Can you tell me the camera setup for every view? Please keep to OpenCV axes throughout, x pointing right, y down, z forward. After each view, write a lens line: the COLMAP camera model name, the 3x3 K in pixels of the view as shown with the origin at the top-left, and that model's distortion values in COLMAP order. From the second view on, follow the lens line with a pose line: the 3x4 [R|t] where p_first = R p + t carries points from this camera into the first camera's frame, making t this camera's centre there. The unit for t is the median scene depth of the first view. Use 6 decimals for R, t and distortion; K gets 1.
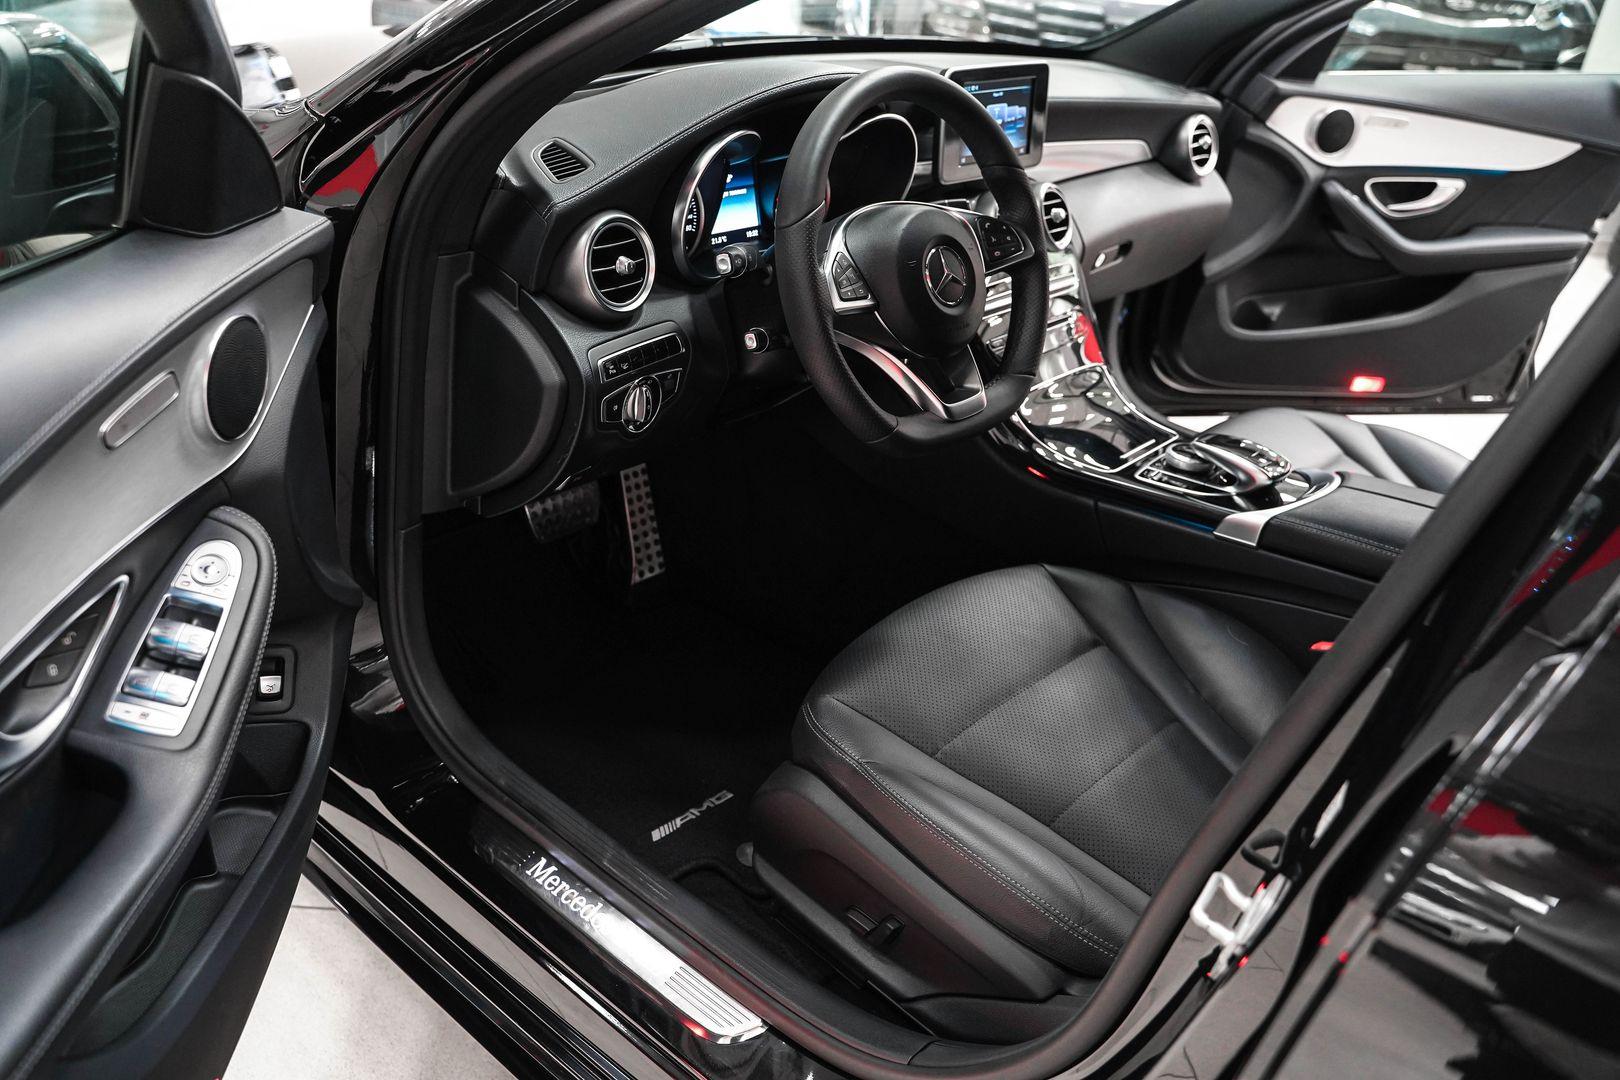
lens RADIAL K [[1311.4, 0, 806.7], [0, 1311.4, 537.8], [0, 0, 1]] dist [-0.116975, 0.085241]
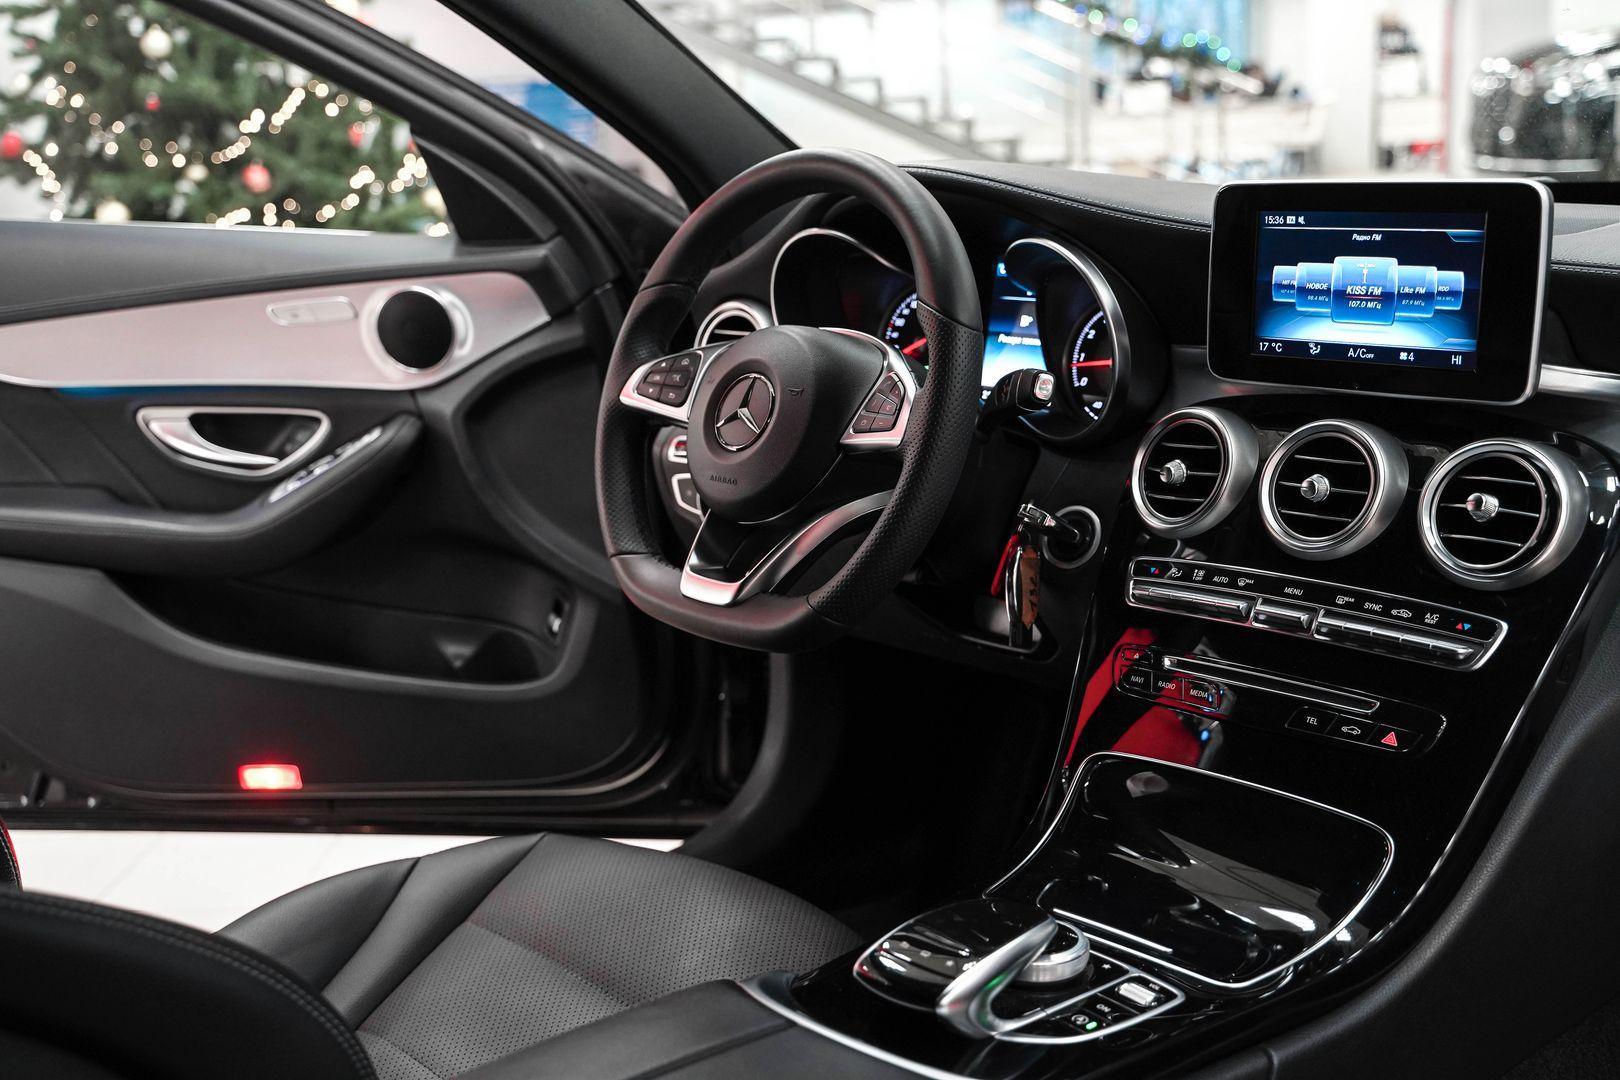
lens RADIAL K [[1823.9, 0, 807.3], [0, 1823.9, 530.9], [0, 0, 1]] dist [-0.000682, 0.000000]
pose [[-0.097423, 0.154012, -0.983254, 0.771776], [-0.424399, 0.887197, 0.181016, -0.232960], [0.900219, 0.434927, -0.021071, 0.730510]]
